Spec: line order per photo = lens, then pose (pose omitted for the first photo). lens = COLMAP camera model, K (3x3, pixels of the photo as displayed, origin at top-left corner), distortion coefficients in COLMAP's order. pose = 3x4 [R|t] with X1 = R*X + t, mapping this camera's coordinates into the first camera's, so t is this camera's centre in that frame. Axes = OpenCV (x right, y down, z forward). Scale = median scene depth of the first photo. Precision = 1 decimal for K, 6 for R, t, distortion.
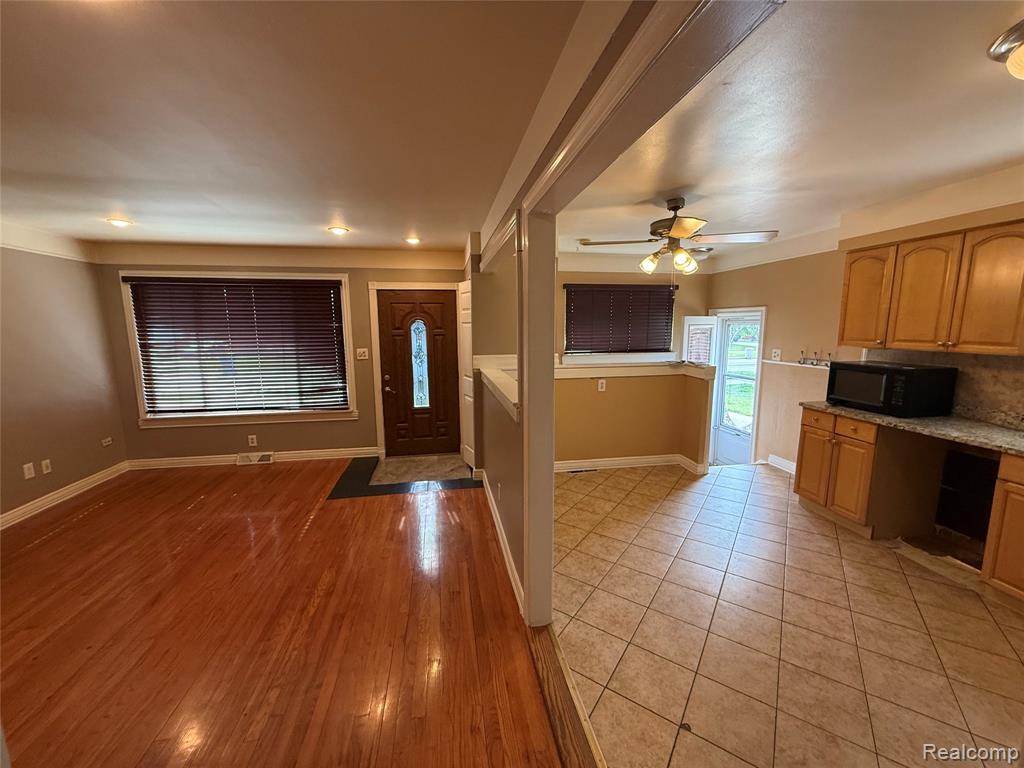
lens RADIAL K [[409.0, 0, 512.5], [0, 409.0, 386.2], [0, 0, 1]] dist [0.002674, -0.000270]
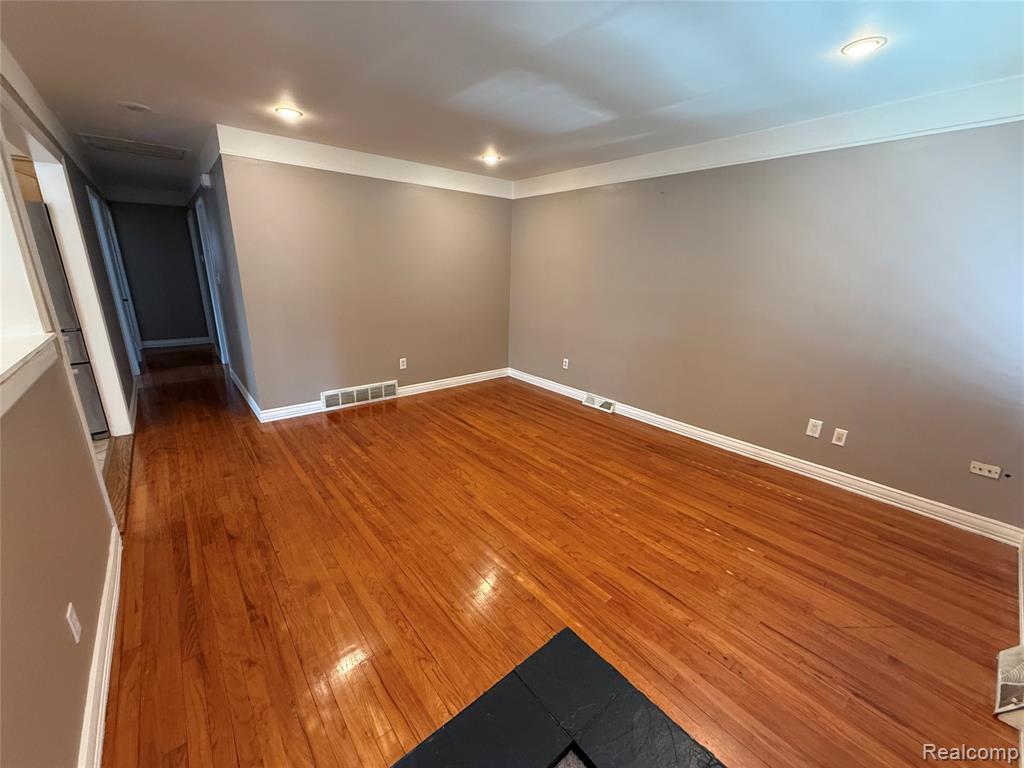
lens RADIAL K [[409.0, 0, 510.7], [0, 409.0, 384.1], [0, 0, 1]] dist [0.002674, -0.000270]
pose [[-0.867325, 0.128520, -0.480864, -0.301625], [-0.090938, 0.908914, 0.406946, -0.219357], [0.489365, 0.396683, -0.776637, 1.731739]]
